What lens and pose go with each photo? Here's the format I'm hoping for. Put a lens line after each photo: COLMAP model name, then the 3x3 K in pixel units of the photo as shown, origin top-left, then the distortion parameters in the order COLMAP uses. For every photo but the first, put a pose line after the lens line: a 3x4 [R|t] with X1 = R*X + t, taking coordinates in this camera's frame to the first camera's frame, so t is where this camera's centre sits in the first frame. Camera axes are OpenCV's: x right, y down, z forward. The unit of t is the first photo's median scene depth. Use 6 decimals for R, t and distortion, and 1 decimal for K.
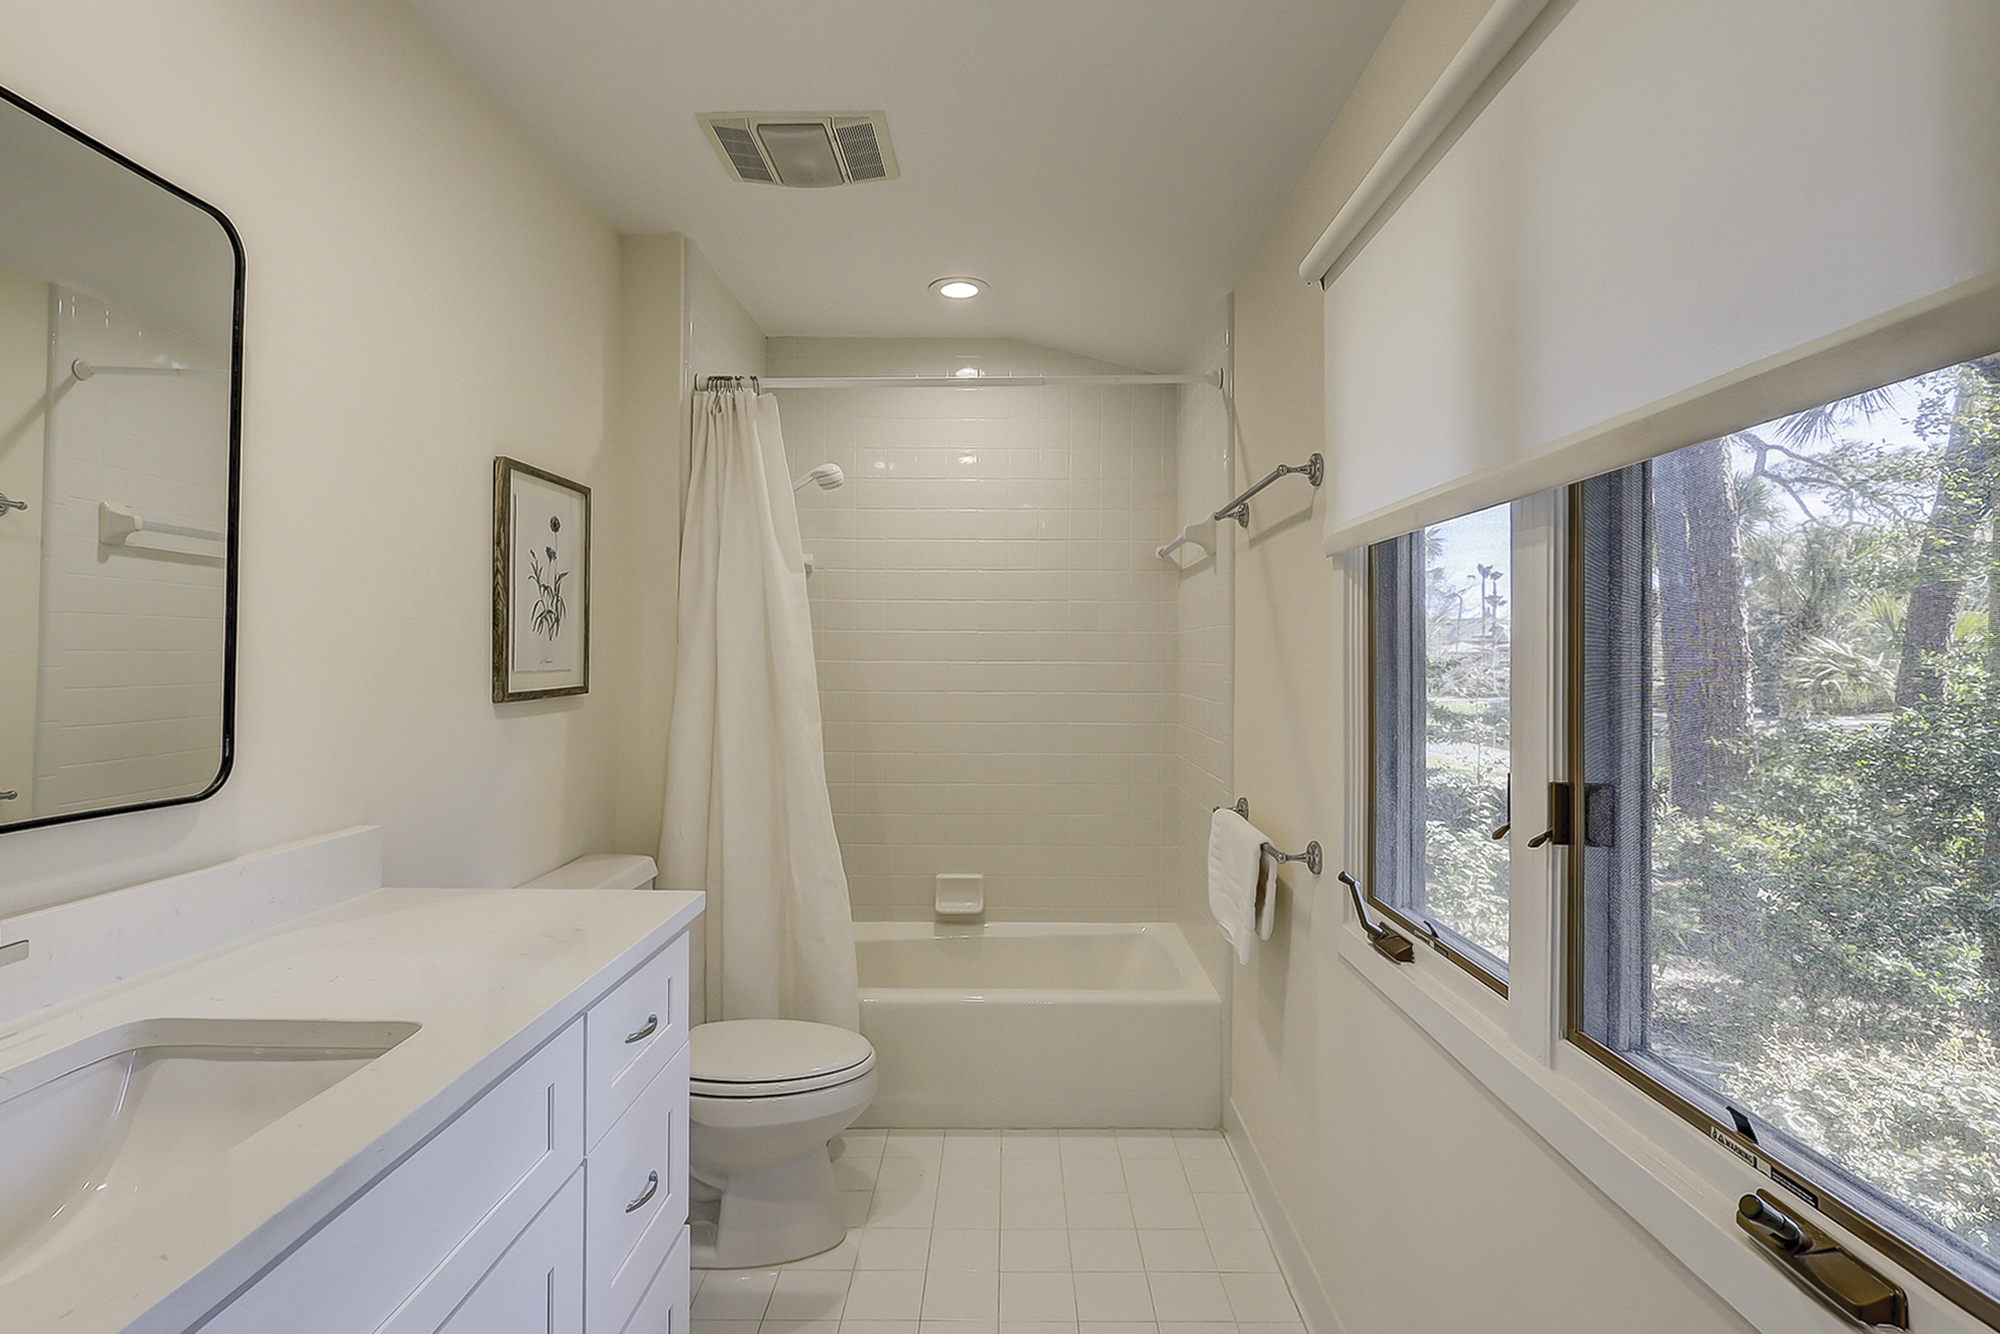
lens RADIAL K [[985.8, 0, 1007.7], [0, 985.8, 642.8], [0, 0, 1]] dist [-0.004566, -0.000600]
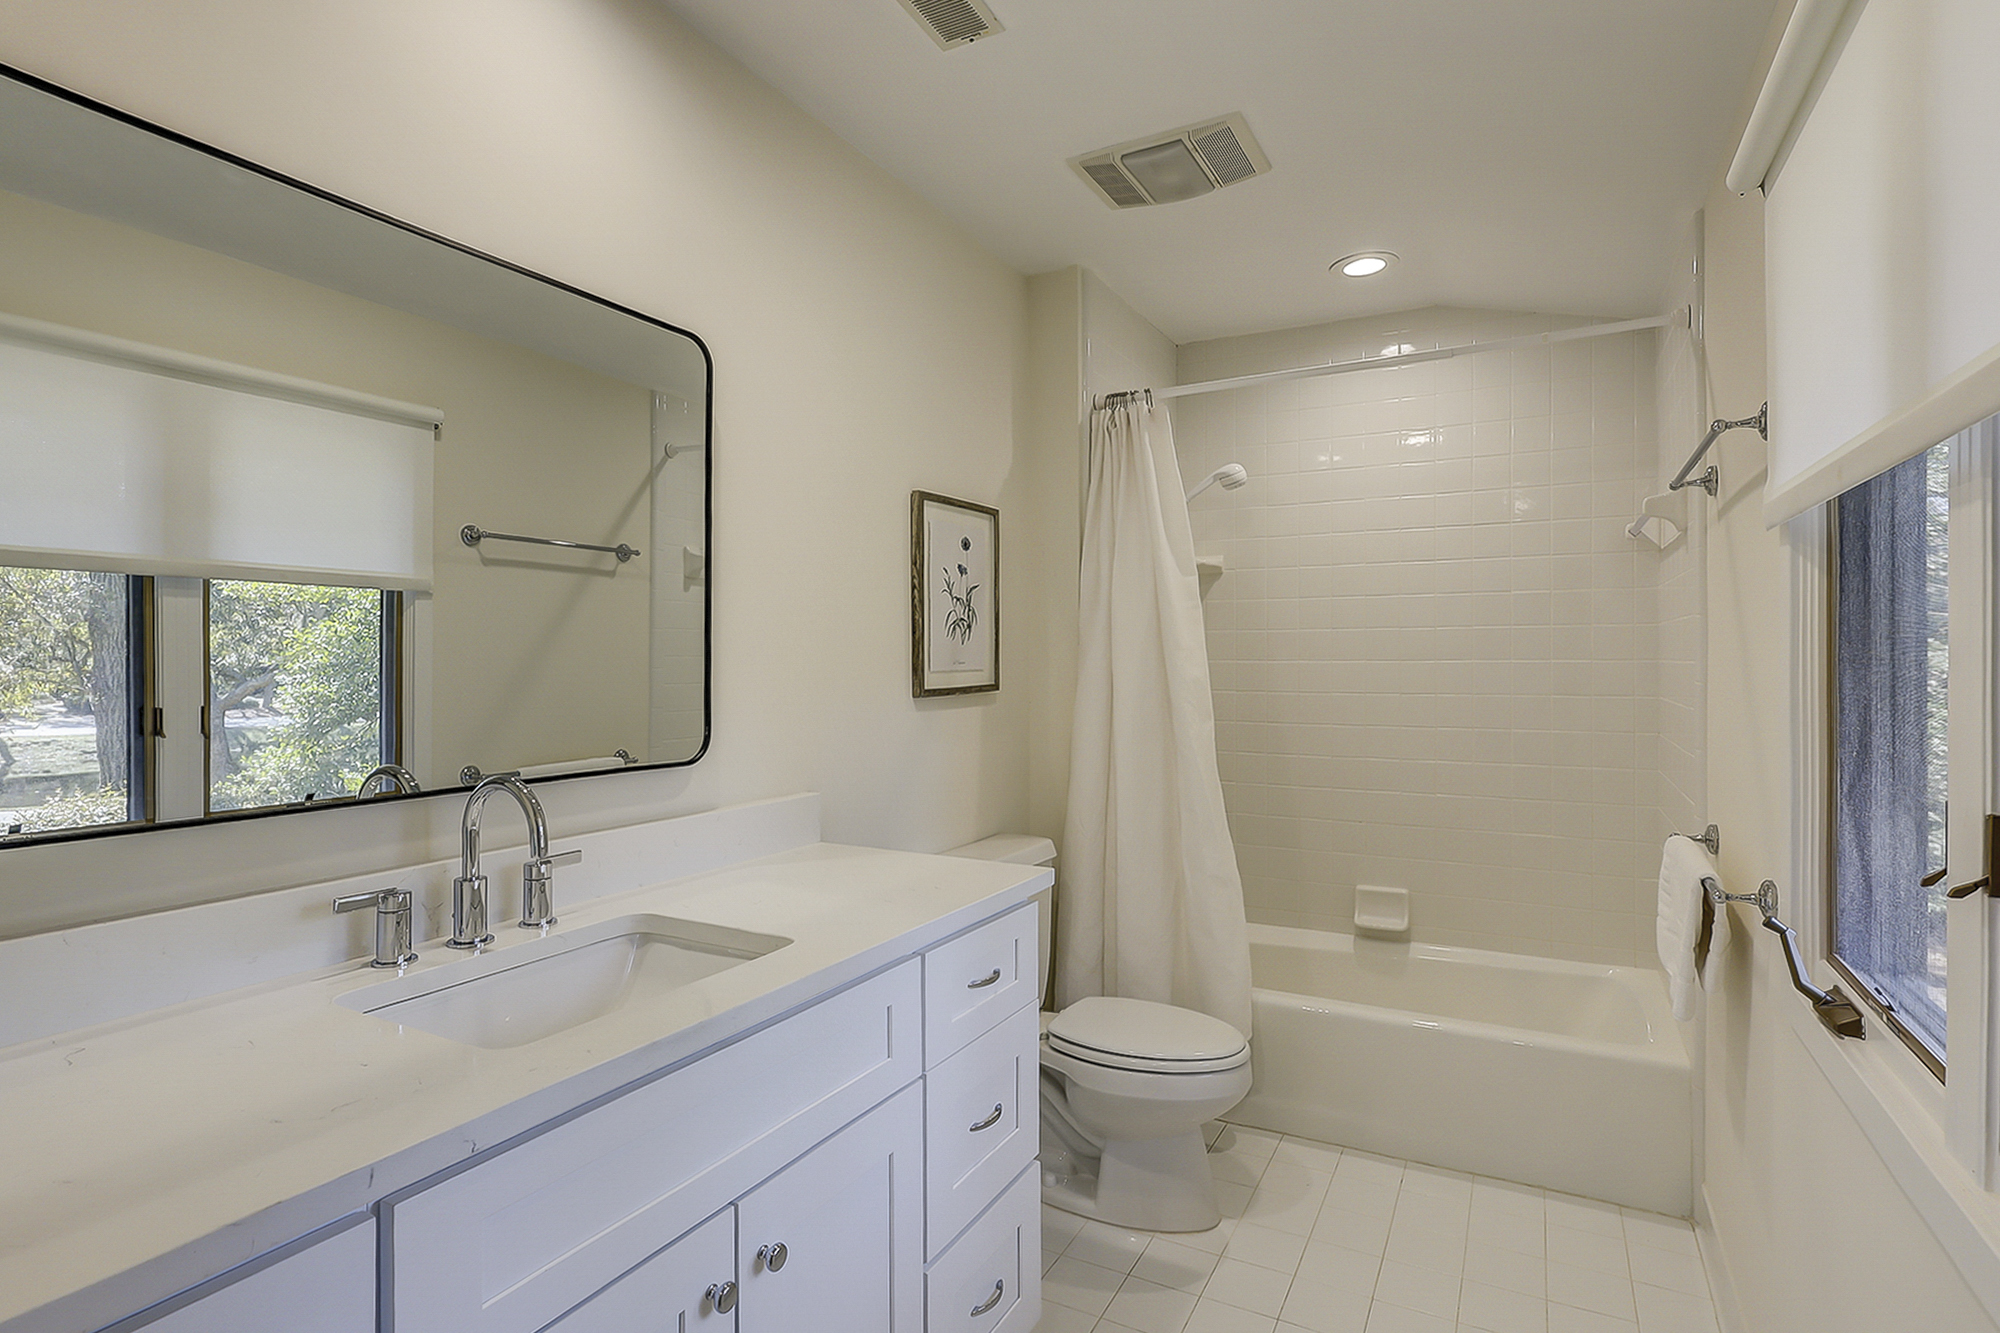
lens RADIAL K [[1008.0, 0, 1004.9], [0, 1008.0, 653.9], [0, 0, 1]] dist [-0.005600, -0.000628]
pose [[0.881929, -0.008396, -0.471308, 0.130531], [0.013186, 0.999890, 0.006862, 0.001168], [0.471198, -0.012266, 0.881942, -0.019932]]
